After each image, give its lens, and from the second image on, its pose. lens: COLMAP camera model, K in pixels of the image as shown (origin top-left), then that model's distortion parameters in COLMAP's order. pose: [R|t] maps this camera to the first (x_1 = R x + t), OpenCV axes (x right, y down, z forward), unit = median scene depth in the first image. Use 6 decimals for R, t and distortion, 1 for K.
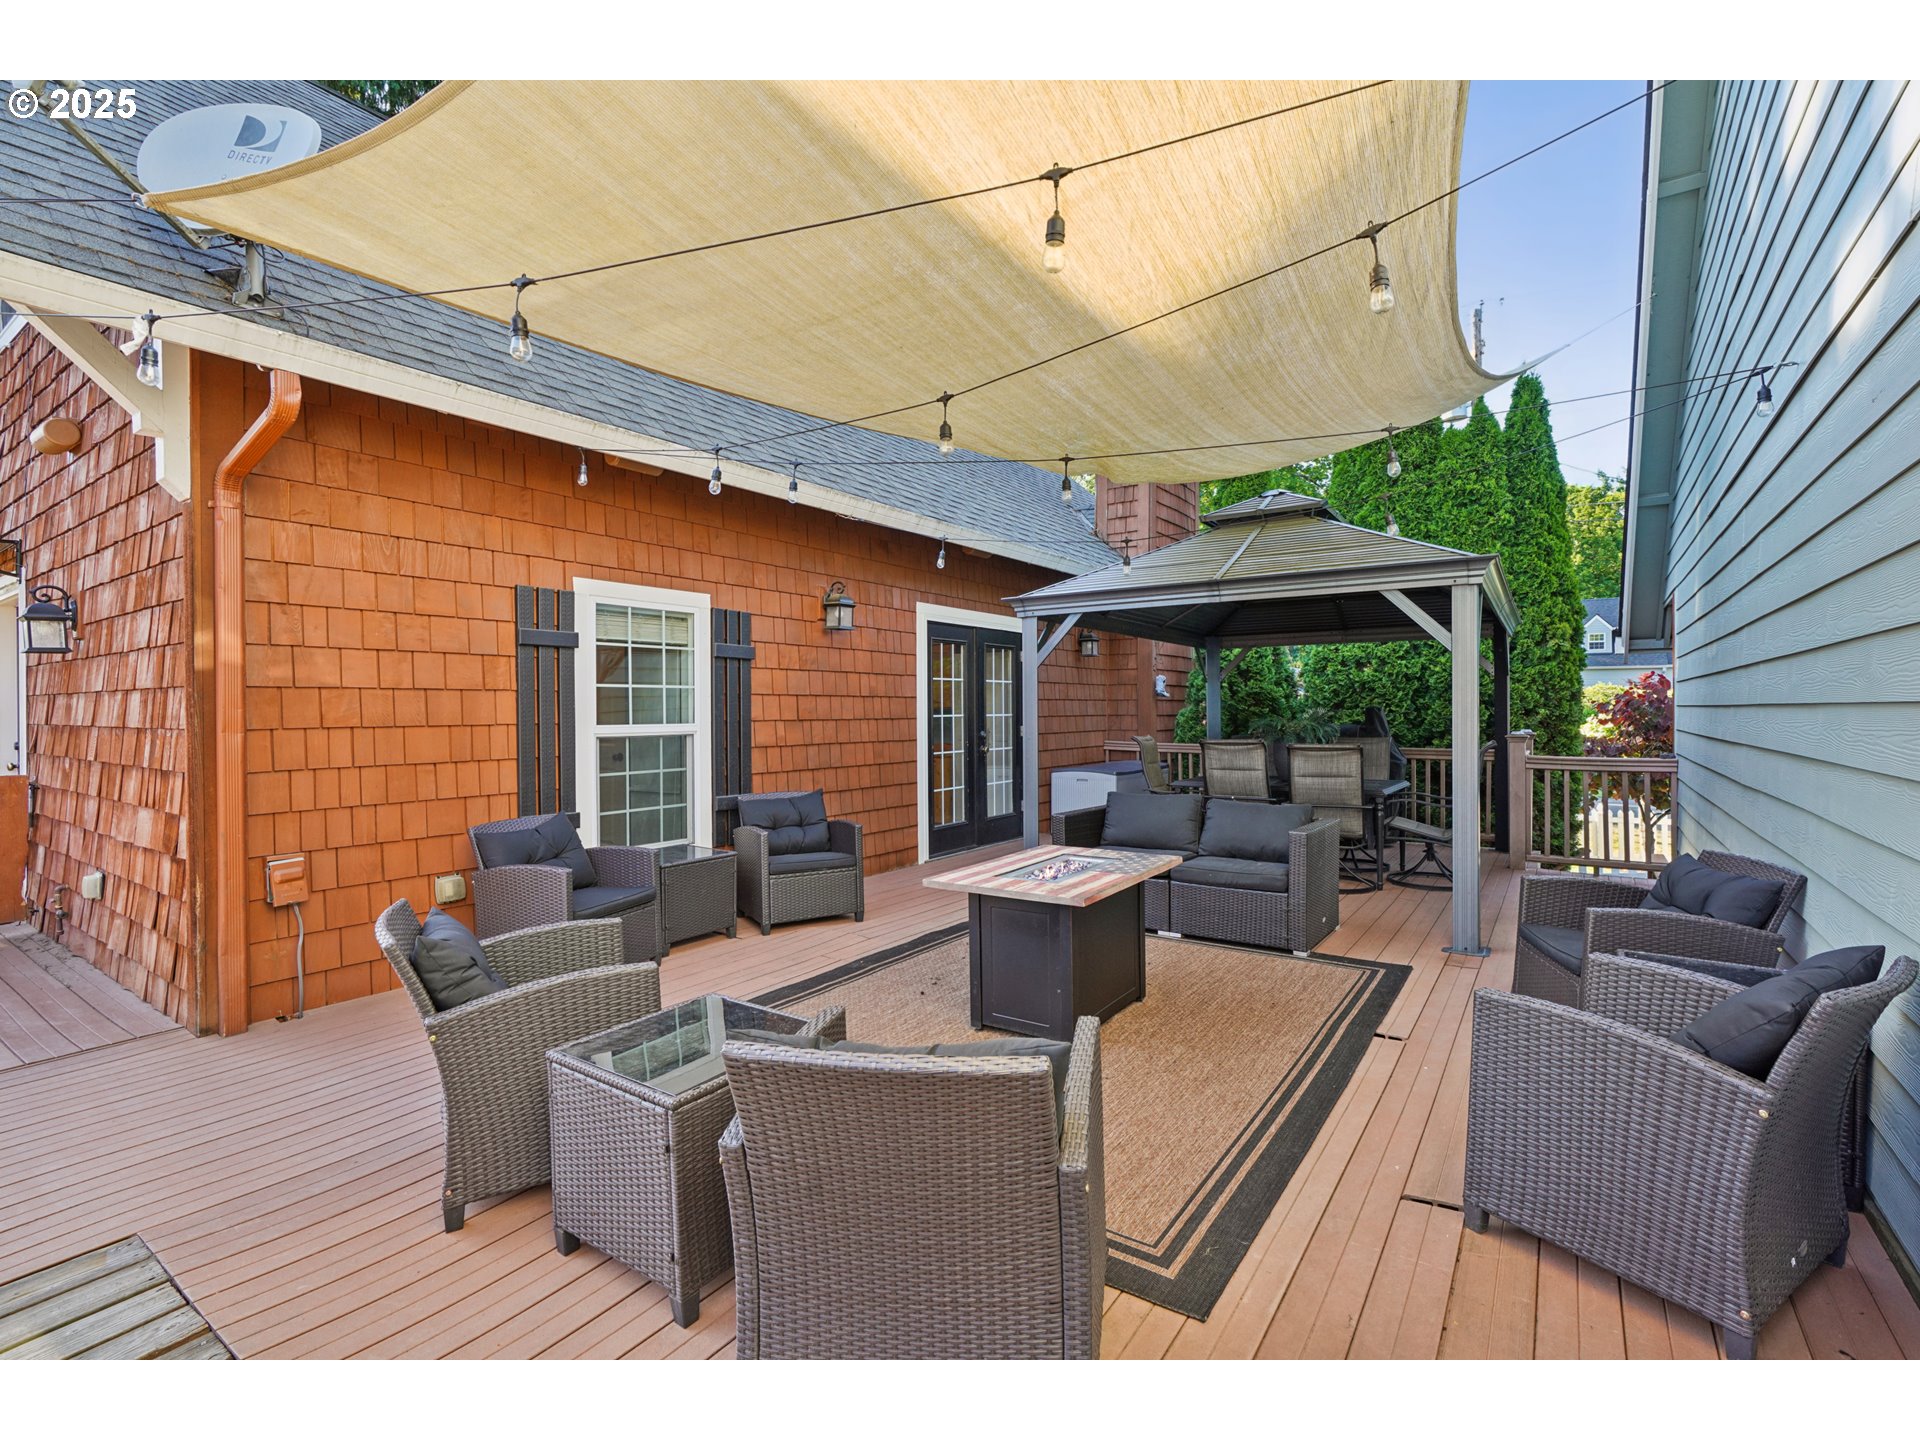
lens RADIAL K [[876.2, 0, 952.1], [0, 876.2, 715.5], [0, 0, 1]] dist [-0.033295, 0.003577]
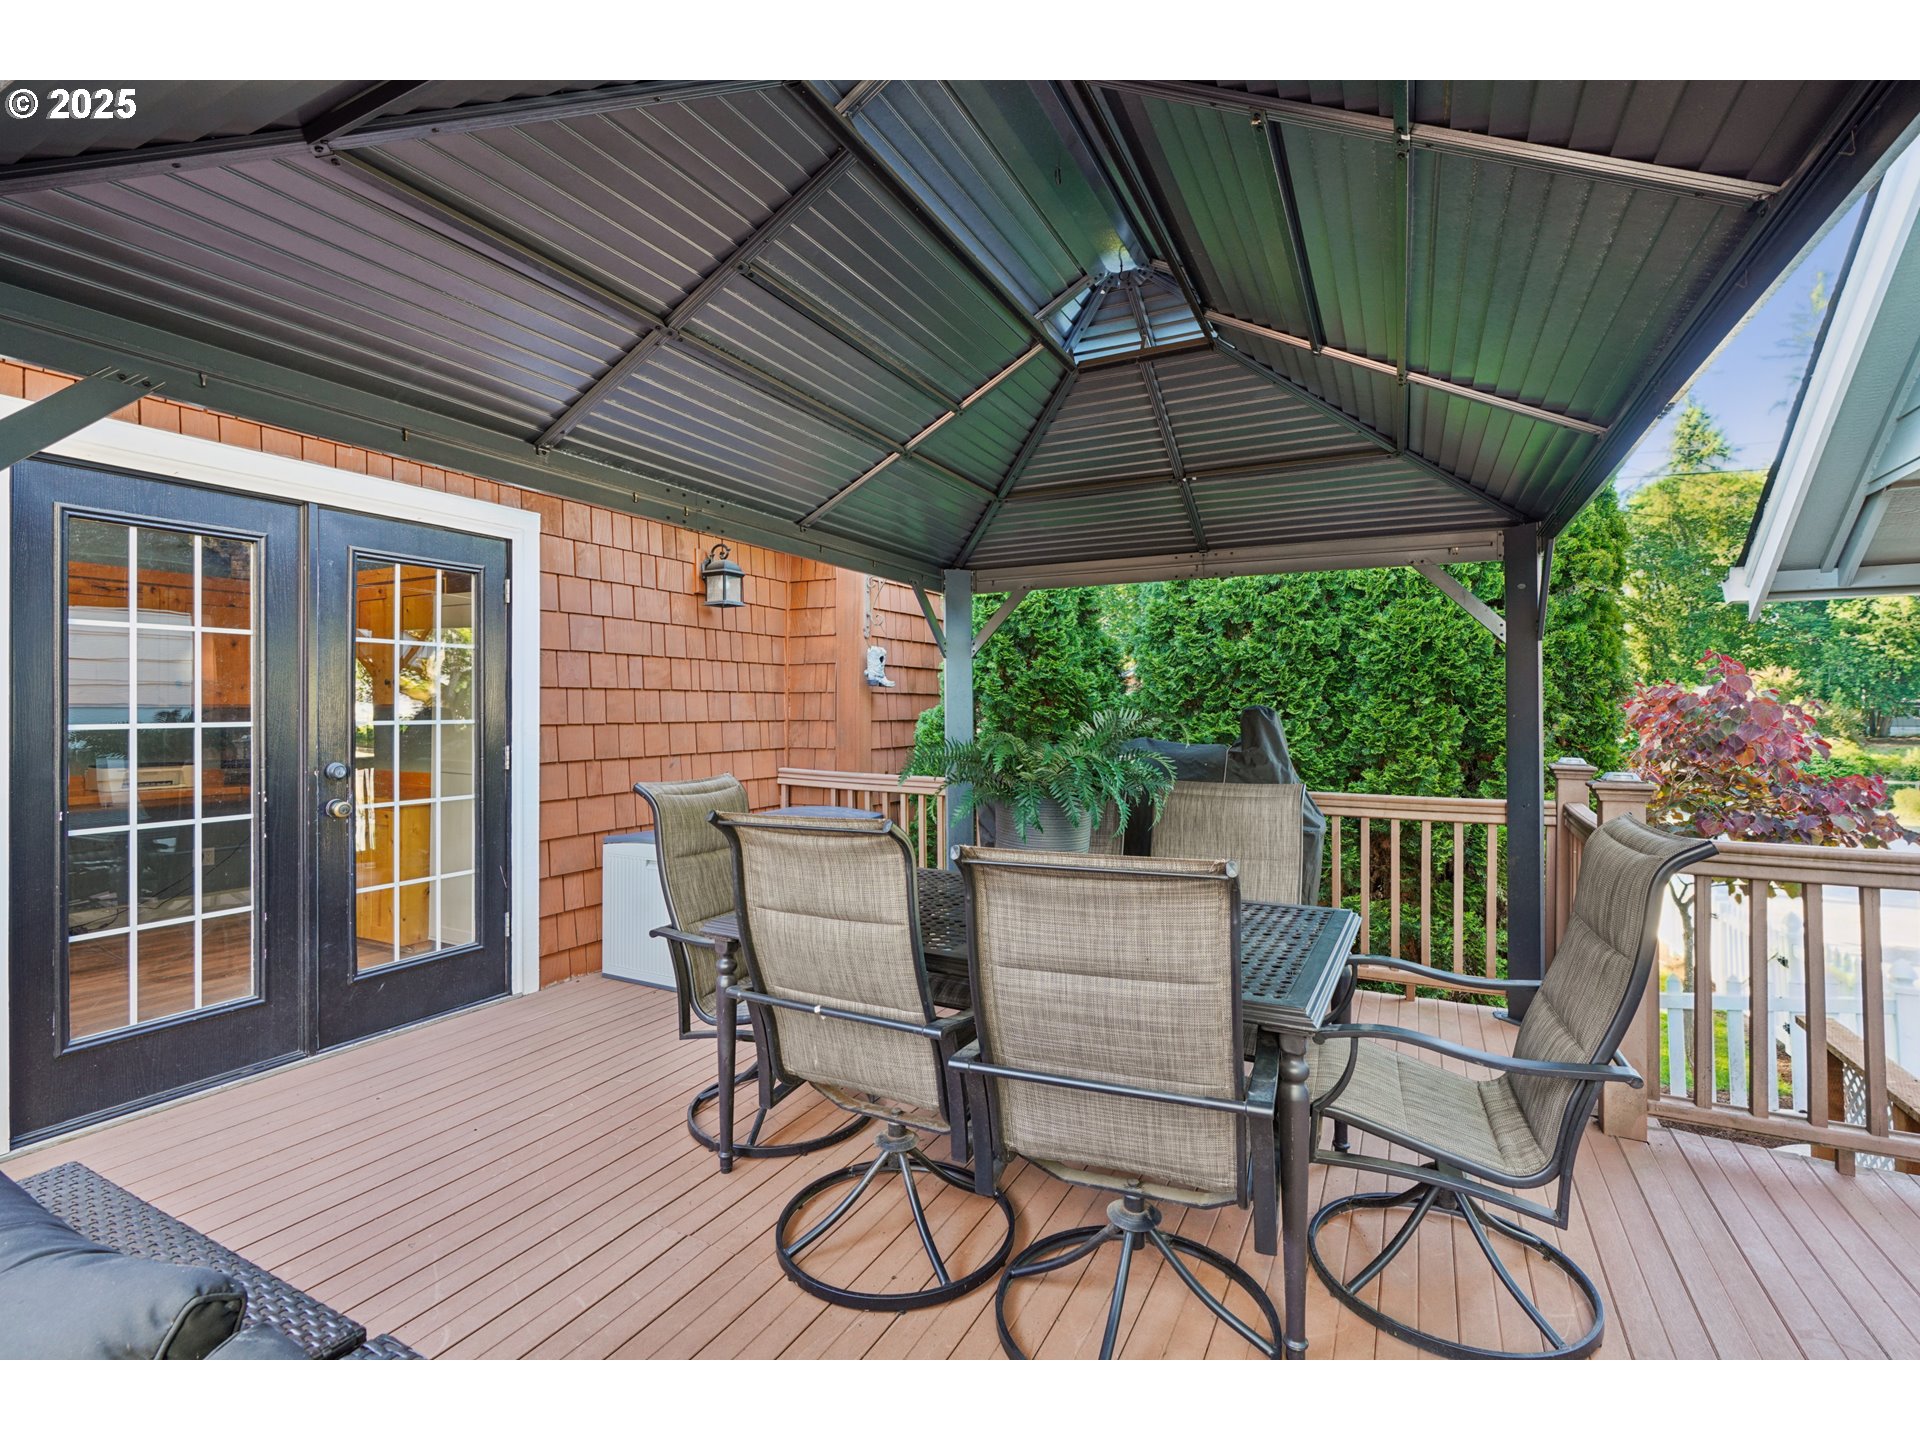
lens RADIAL K [[876.2, 0, 967.1], [0, 876.2, 712.2], [0, 0, 1]] dist [-0.033295, 0.003577]
pose [[0.989814, 0.004536, 0.142296, 0.237865], [-0.004167, 0.999987, -0.002887, -0.004944], [-0.142307, 0.002265, 0.989820, 0.504165]]
